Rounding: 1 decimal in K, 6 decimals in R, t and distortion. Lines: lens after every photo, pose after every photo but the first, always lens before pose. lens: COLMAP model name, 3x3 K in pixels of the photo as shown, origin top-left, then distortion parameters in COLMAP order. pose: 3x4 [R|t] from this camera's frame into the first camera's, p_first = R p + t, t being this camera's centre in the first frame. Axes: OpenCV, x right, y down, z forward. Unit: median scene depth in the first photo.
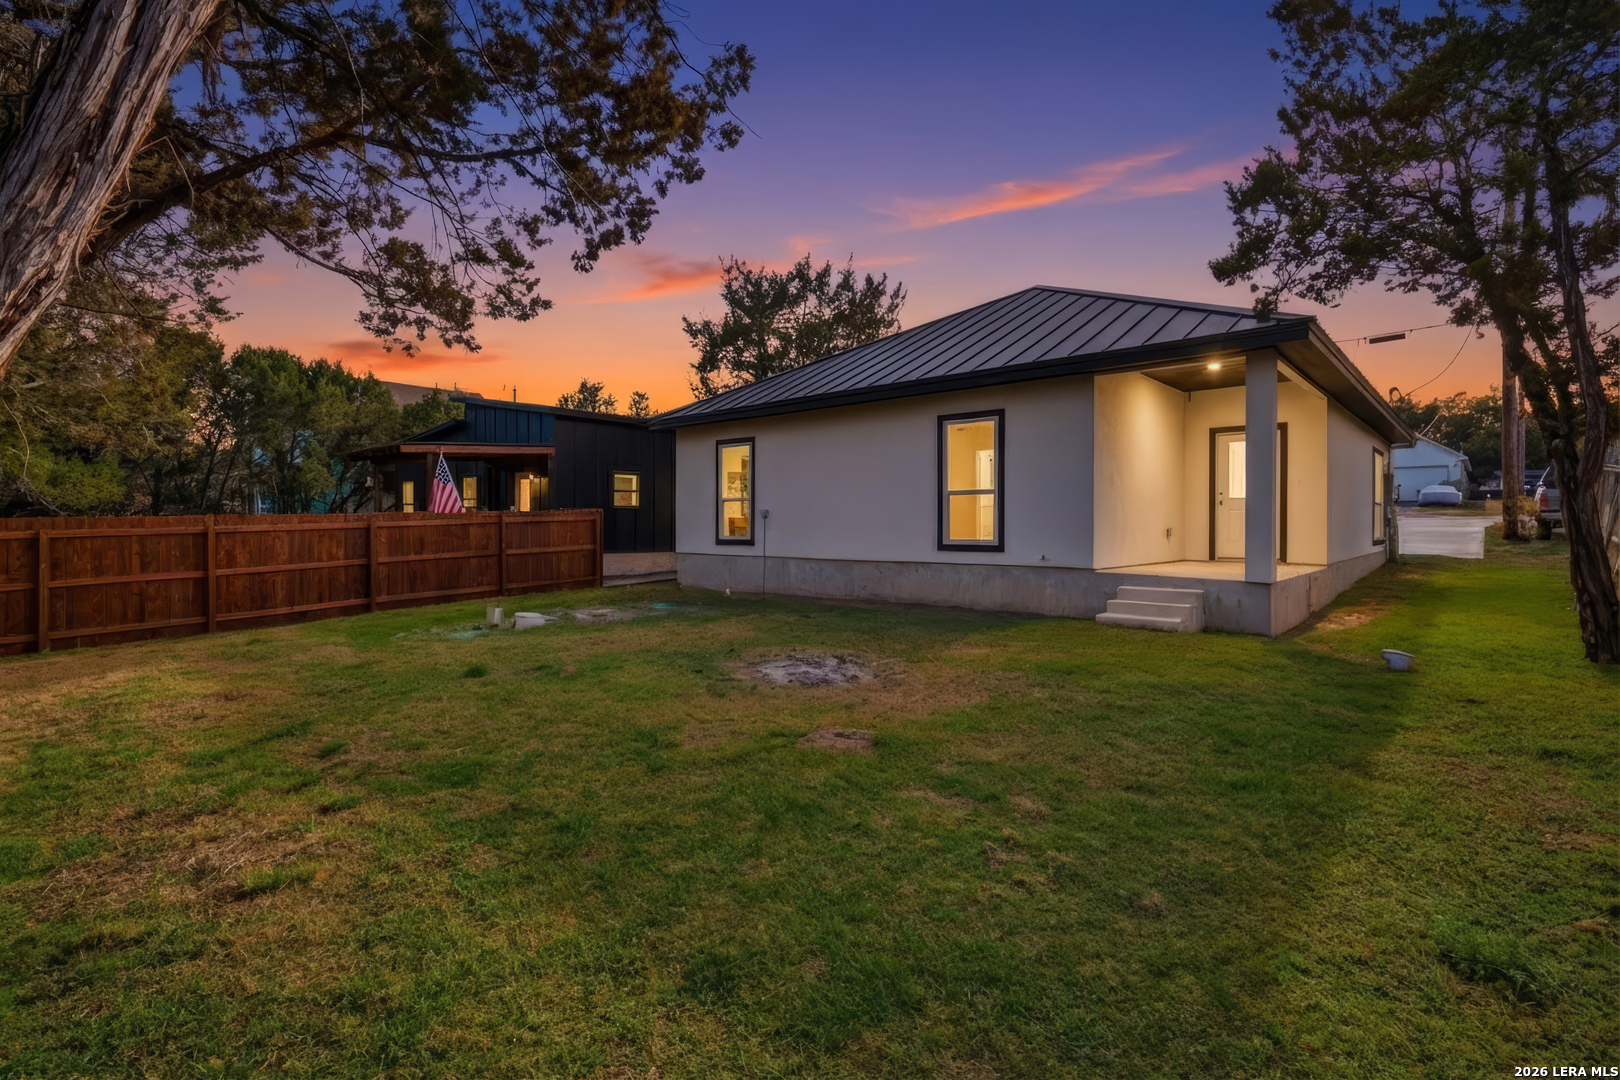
lens RADIAL K [[770.0, 0, 806.0], [0, 770.0, 523.5], [0, 0, 1]] dist [-0.000175, -0.000387]
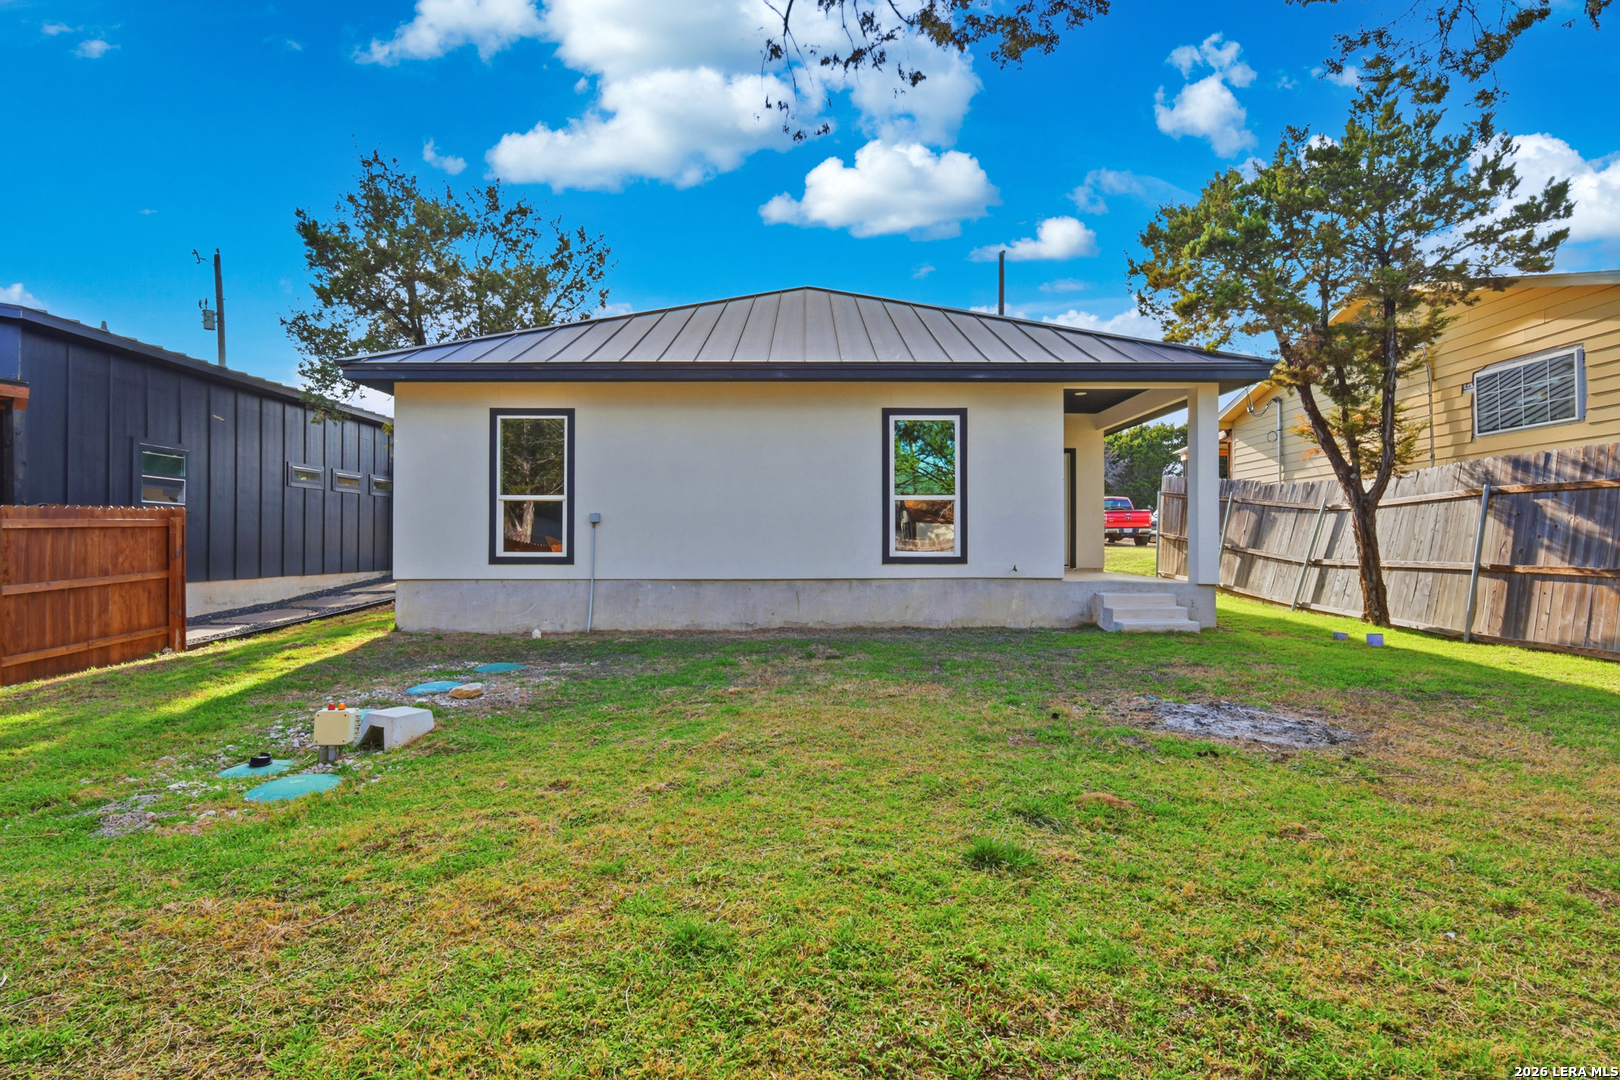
lens RADIAL K [[754.2, 0, 816.9], [0, 754.2, 533.9], [0, 0, 1]] dist [-0.002928, 0.000079]
pose [[0.733104, 0.005775, 0.680092, -0.404509], [0.000501, 0.999959, -0.009032, 0.007861], [-0.680116, 0.006962, 0.733071, 0.383145]]
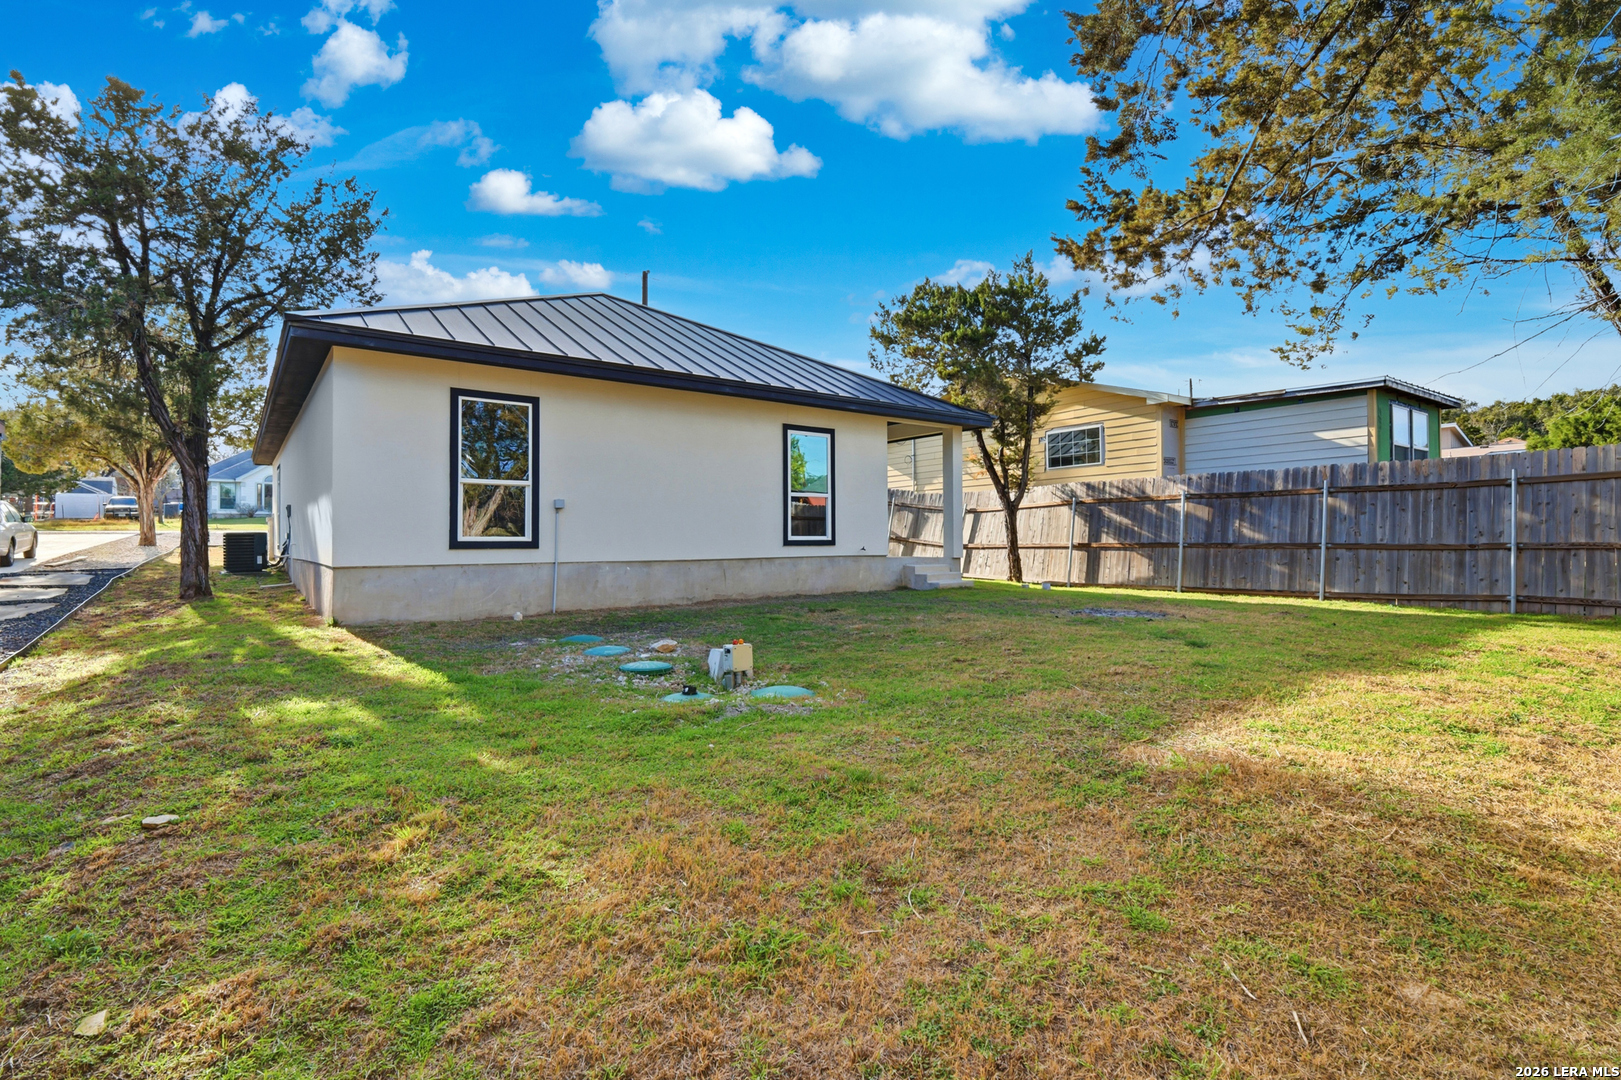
lens RADIAL K [[754.7, 0, 817.4], [0, 754.7, 533.9], [0, 0, 1]] dist [-0.002928, 0.000079]
pose [[0.179087, 0.008570, 0.983796, -0.779962], [0.005735, 0.999936, -0.009754, 0.025440], [-0.983817, 0.007389, 0.179026, 0.675583]]
